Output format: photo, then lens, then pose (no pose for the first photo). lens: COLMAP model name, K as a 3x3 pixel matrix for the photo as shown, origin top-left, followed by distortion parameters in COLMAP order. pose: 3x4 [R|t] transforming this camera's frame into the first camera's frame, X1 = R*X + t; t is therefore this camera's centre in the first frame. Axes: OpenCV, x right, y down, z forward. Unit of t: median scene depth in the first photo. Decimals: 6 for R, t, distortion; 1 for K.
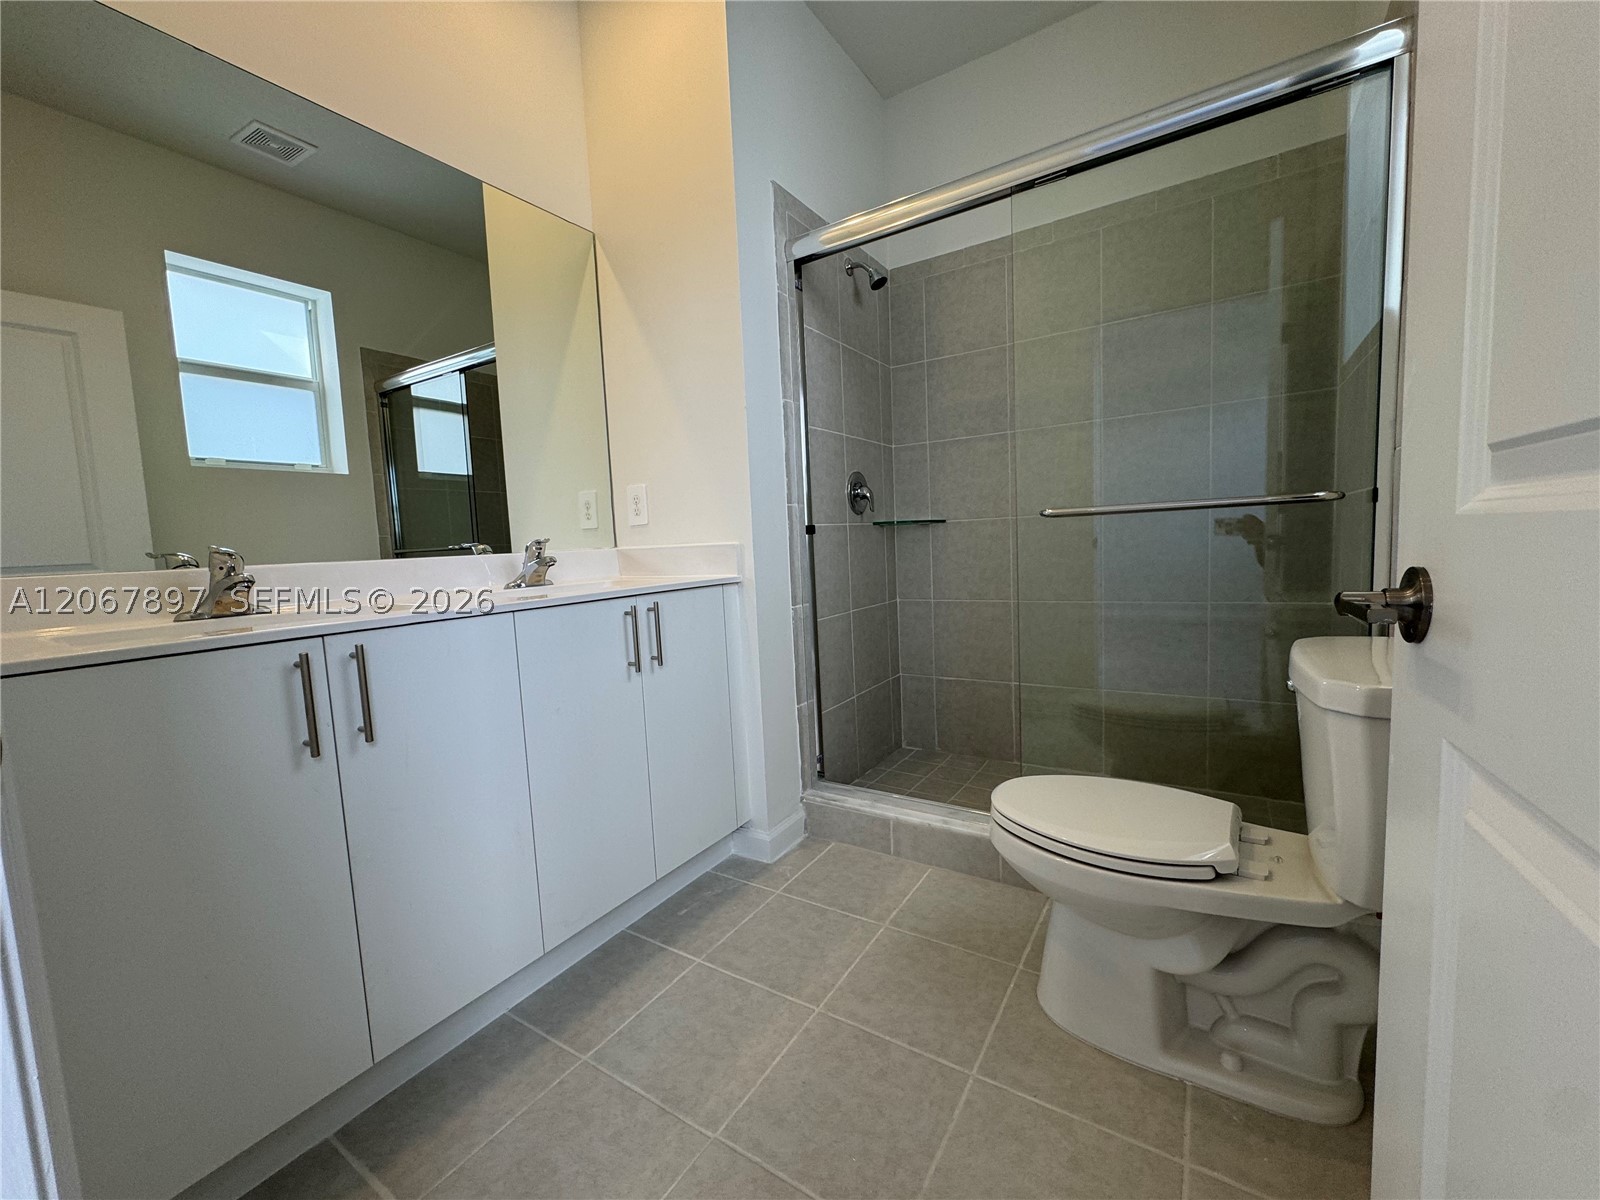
lens RADIAL K [[636.8, 0, 800.0], [0, 636.8, 600.0], [0, 0, 1]] dist [-0.001955, 0.000017]
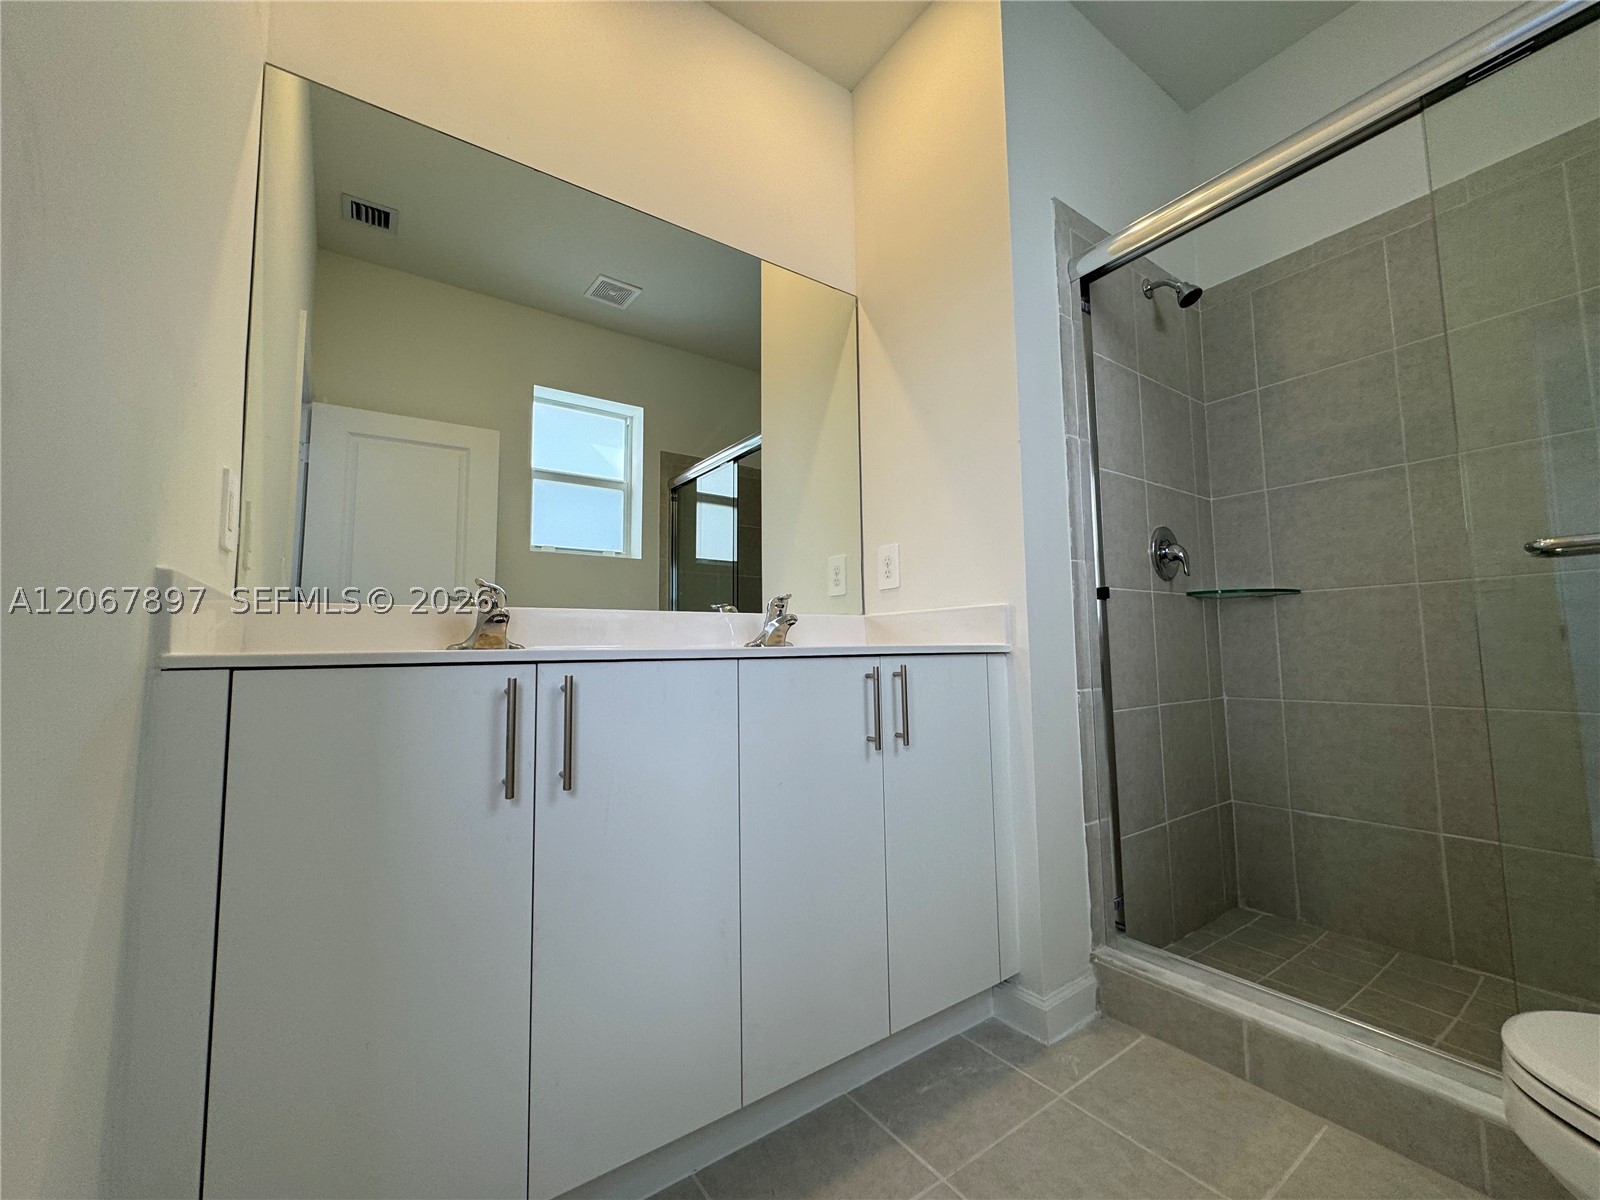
lens RADIAL K [[636.8, 0, 800.0], [0, 636.8, 600.0], [0, 0, 1]] dist [-0.001955, 0.000017]
pose [[0.923243, 0.000391, -0.384215, -0.026955], [-0.062517, 0.986826, -0.149219, 0.039056], [0.379095, 0.161785, 0.911105, 0.147392]]
